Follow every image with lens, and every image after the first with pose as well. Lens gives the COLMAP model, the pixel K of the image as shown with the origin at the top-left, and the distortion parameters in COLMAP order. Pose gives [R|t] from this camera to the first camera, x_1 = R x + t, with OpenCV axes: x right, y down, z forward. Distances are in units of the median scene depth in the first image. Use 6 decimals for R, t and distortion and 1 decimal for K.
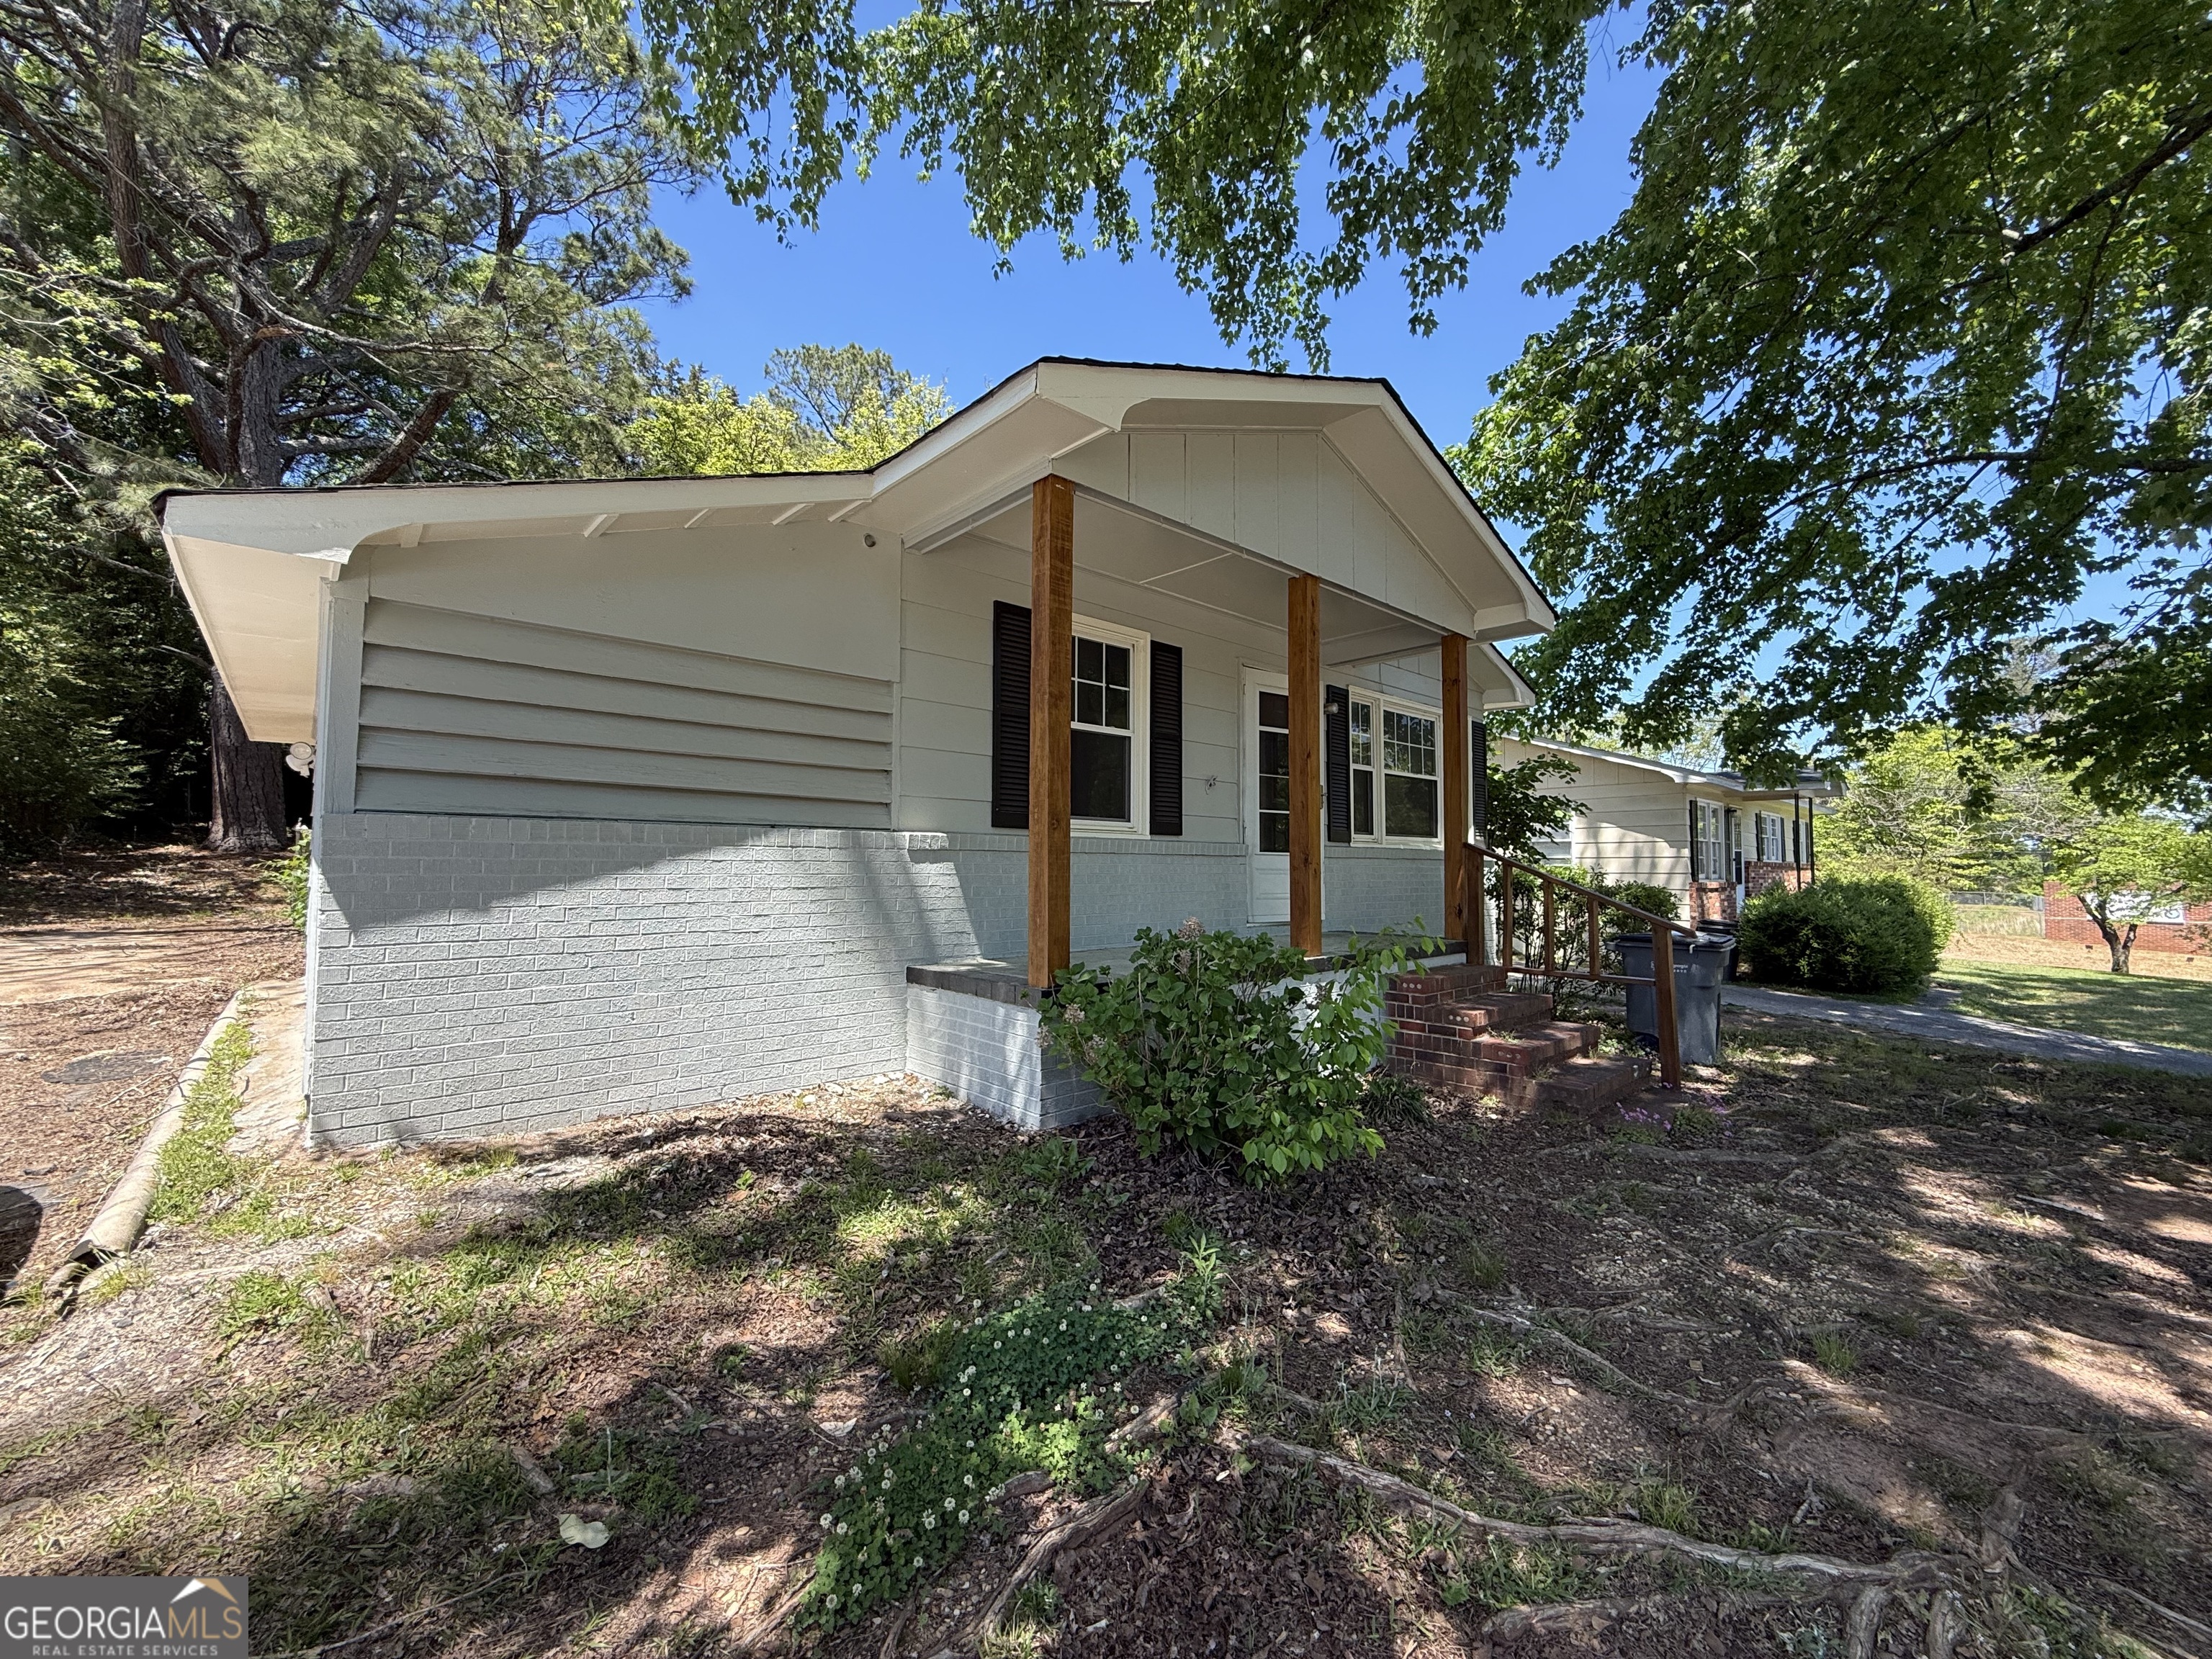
lens RADIAL K [[880.5, 0, 1101.8], [0, 880.5, 829.8], [0, 0, 1]] dist [-0.000125, -0.000069]
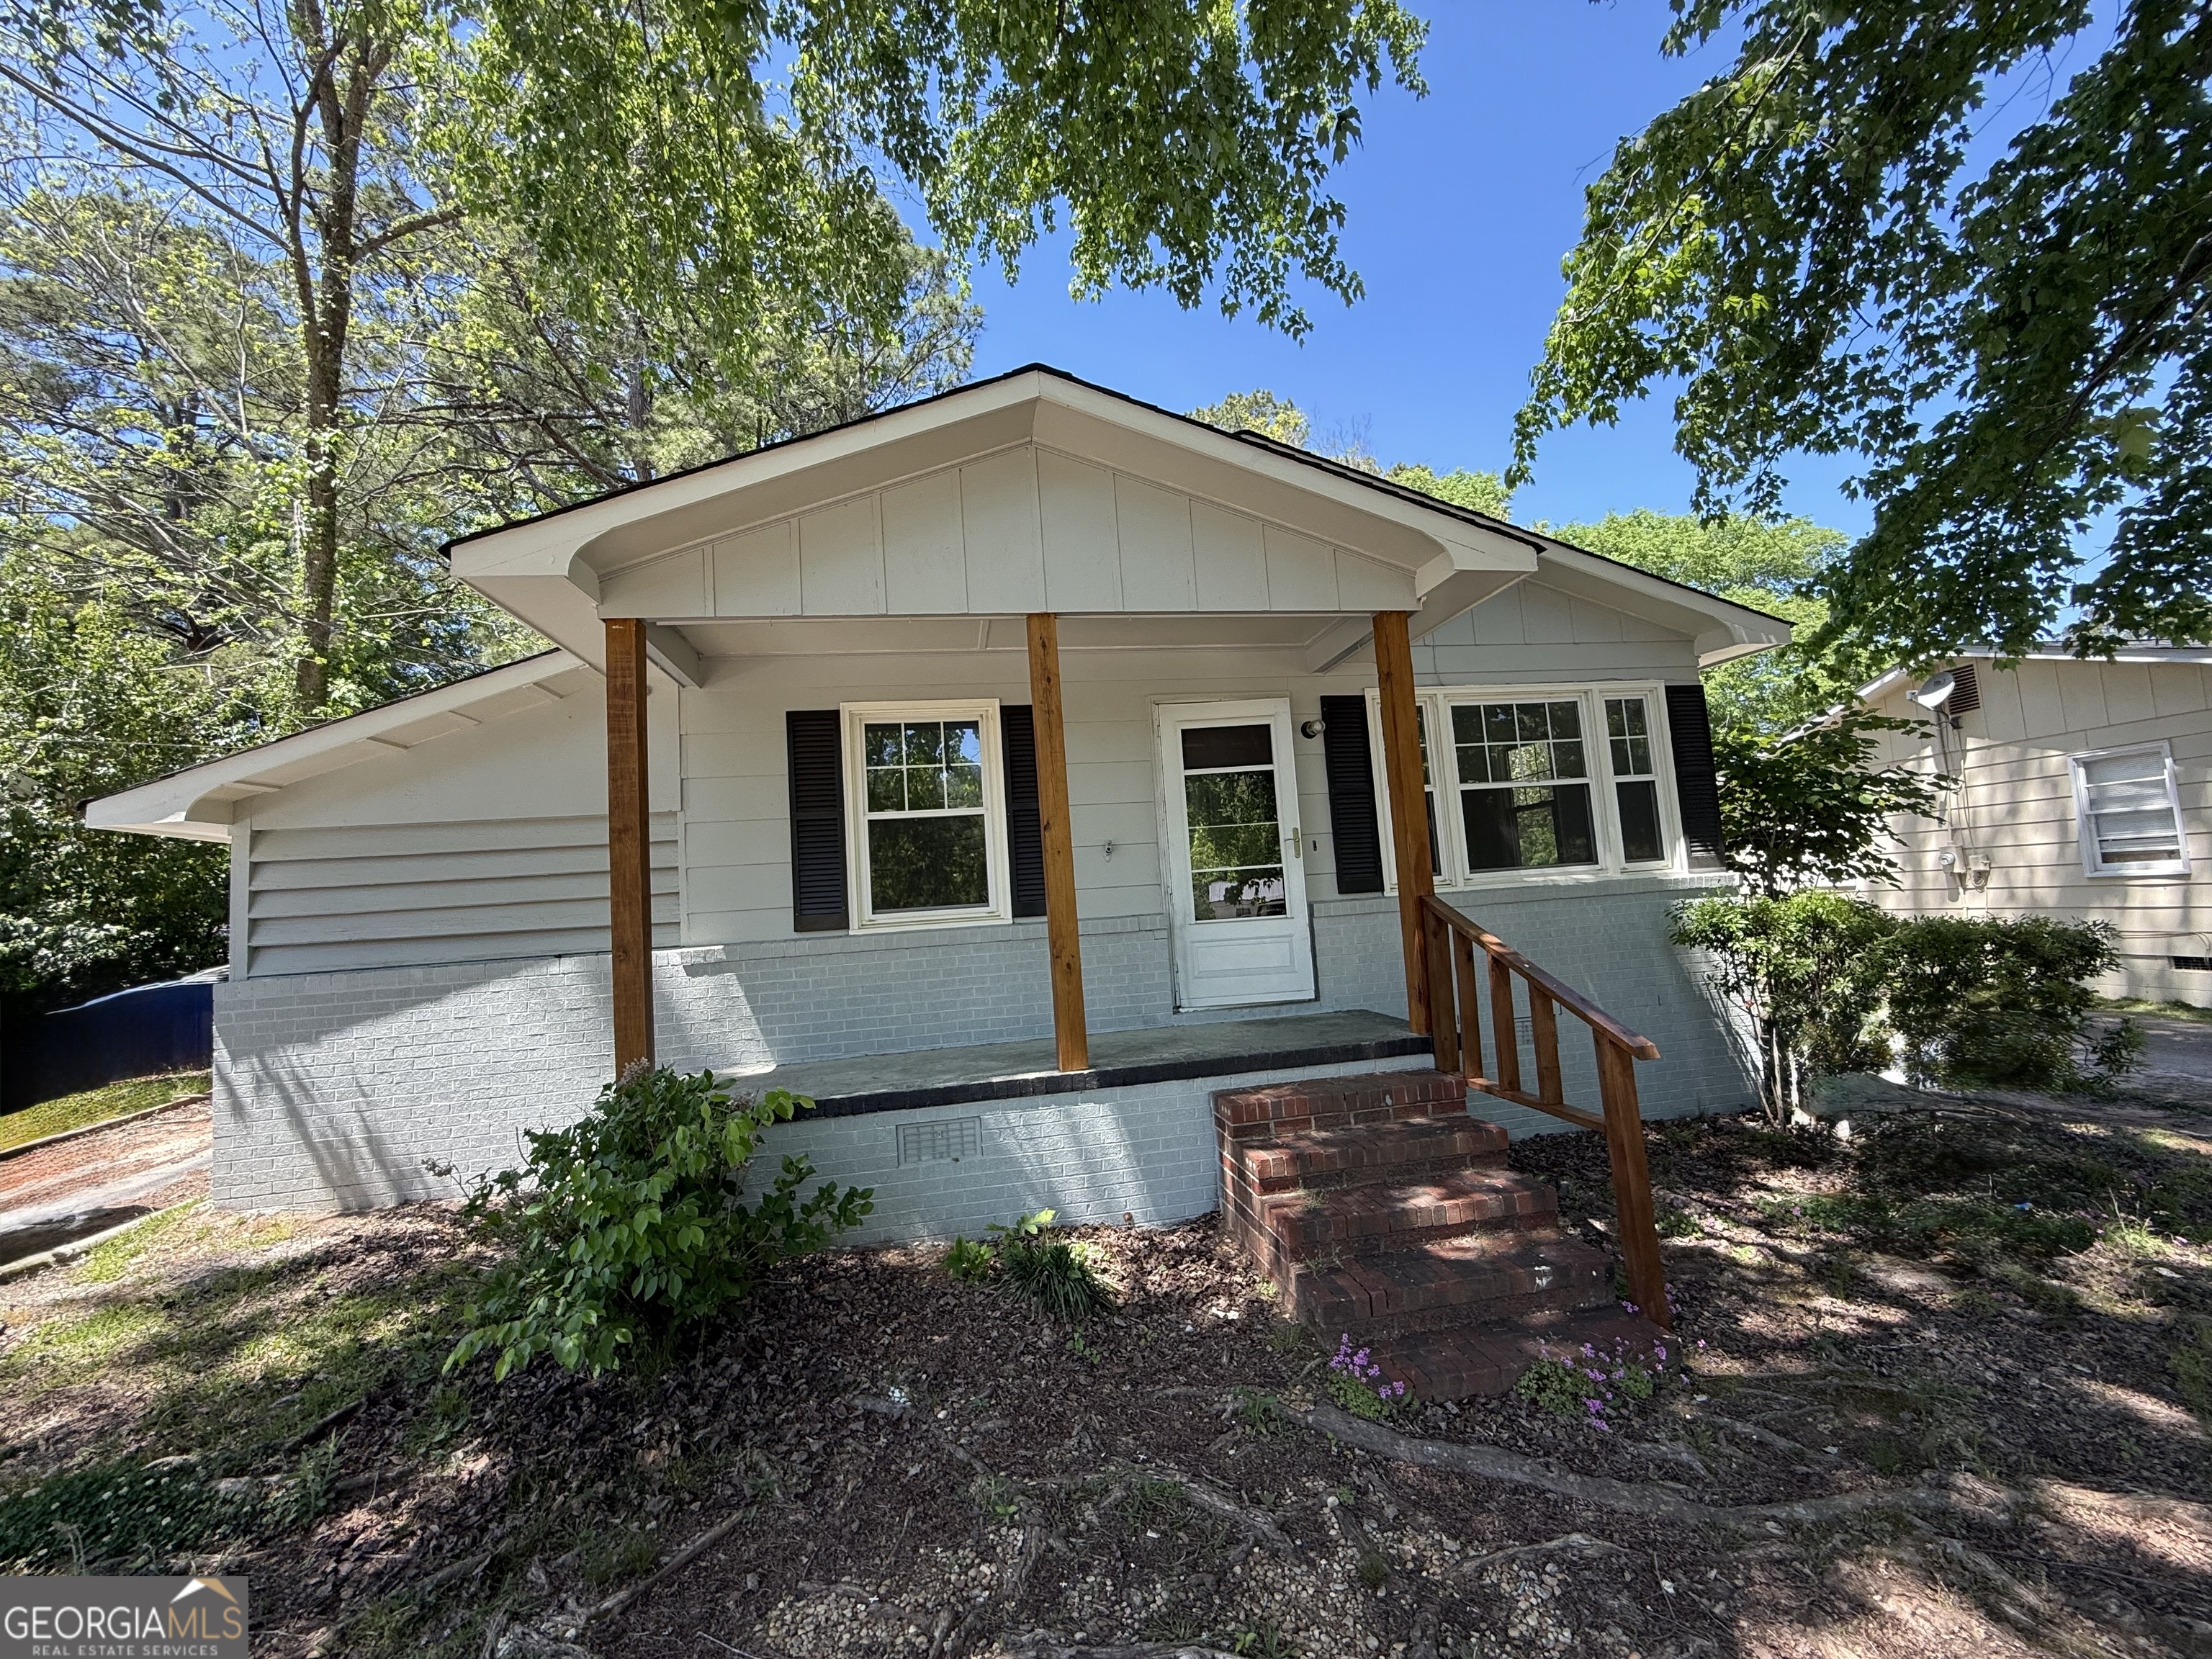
lens RADIAL K [[881.0, 0, 1101.5], [0, 881.0, 829.5], [0, 0, 1]] dist [0.000717, -0.000342]
pose [[0.838778, -0.113831, -0.532441, 0.636577], [0.096987, 0.993499, -0.059613, -0.022548], [0.535765, -0.001638, 0.844365, 0.289521]]
